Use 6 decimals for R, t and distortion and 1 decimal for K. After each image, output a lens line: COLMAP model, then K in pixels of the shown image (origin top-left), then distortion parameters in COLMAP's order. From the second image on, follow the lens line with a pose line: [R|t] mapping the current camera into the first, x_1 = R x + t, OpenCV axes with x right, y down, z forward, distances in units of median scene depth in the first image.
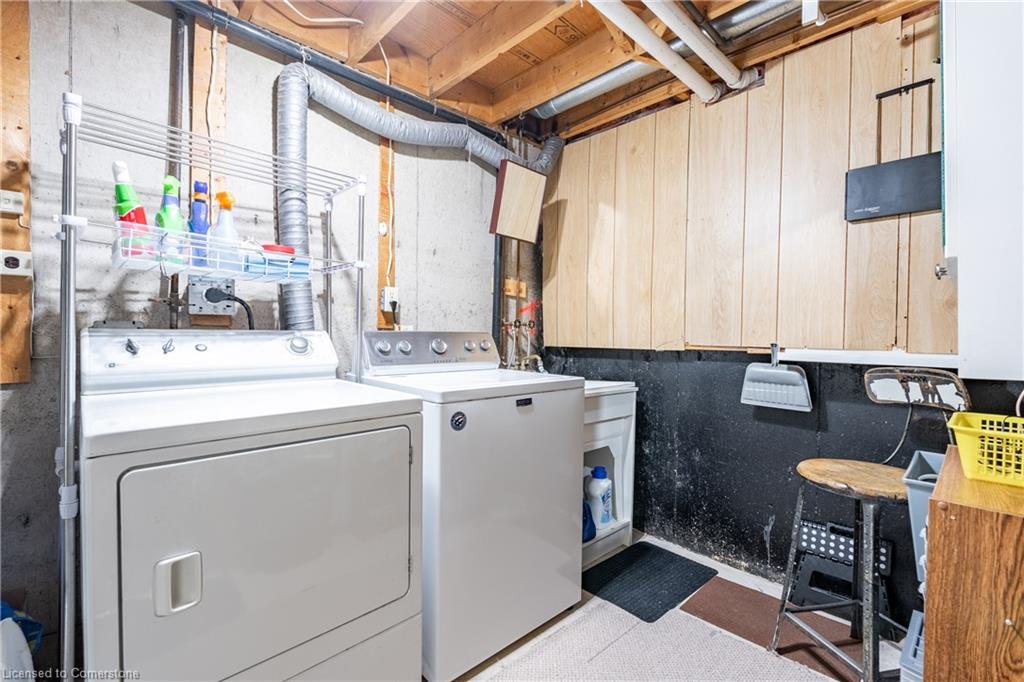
lens RADIAL K [[443.1, 0, 511.5], [0, 443.1, 342.5], [0, 0, 1]] dist [-0.007953, 0.000723]
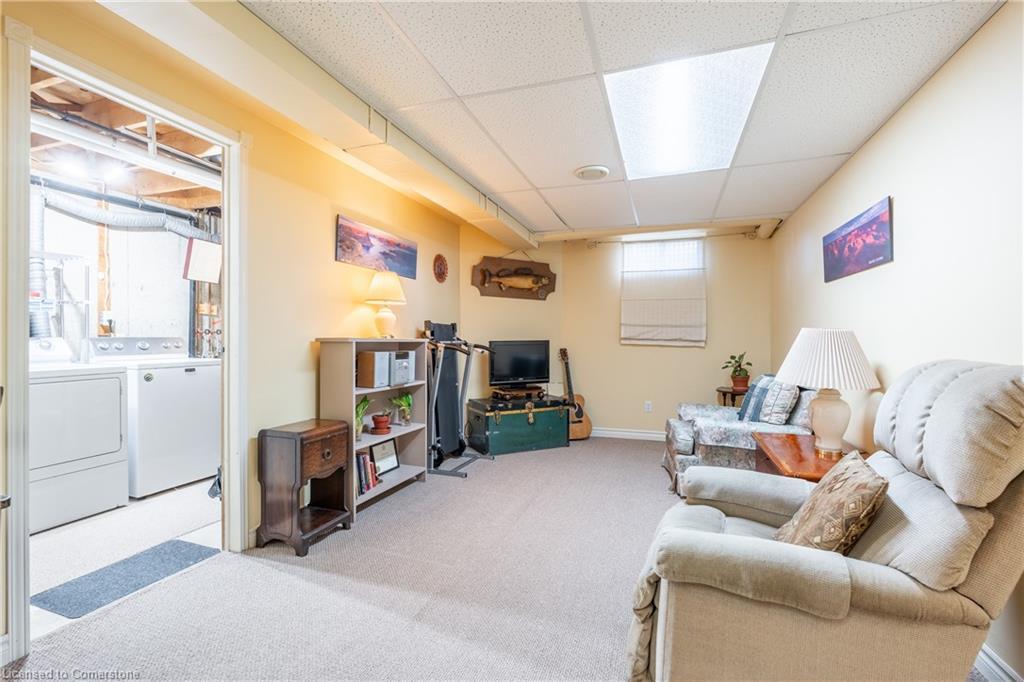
lens RADIAL K [[443.1, 0, 511.5], [0, 443.1, 342.5], [0, 0, 1]] dist [-0.007953, 0.000723]
pose [[0.887867, -0.015717, 0.459832, 0.327826], [0.017521, 0.999846, 0.000345, 0.021767], [-0.459767, 0.007750, 0.888006, -1.225470]]
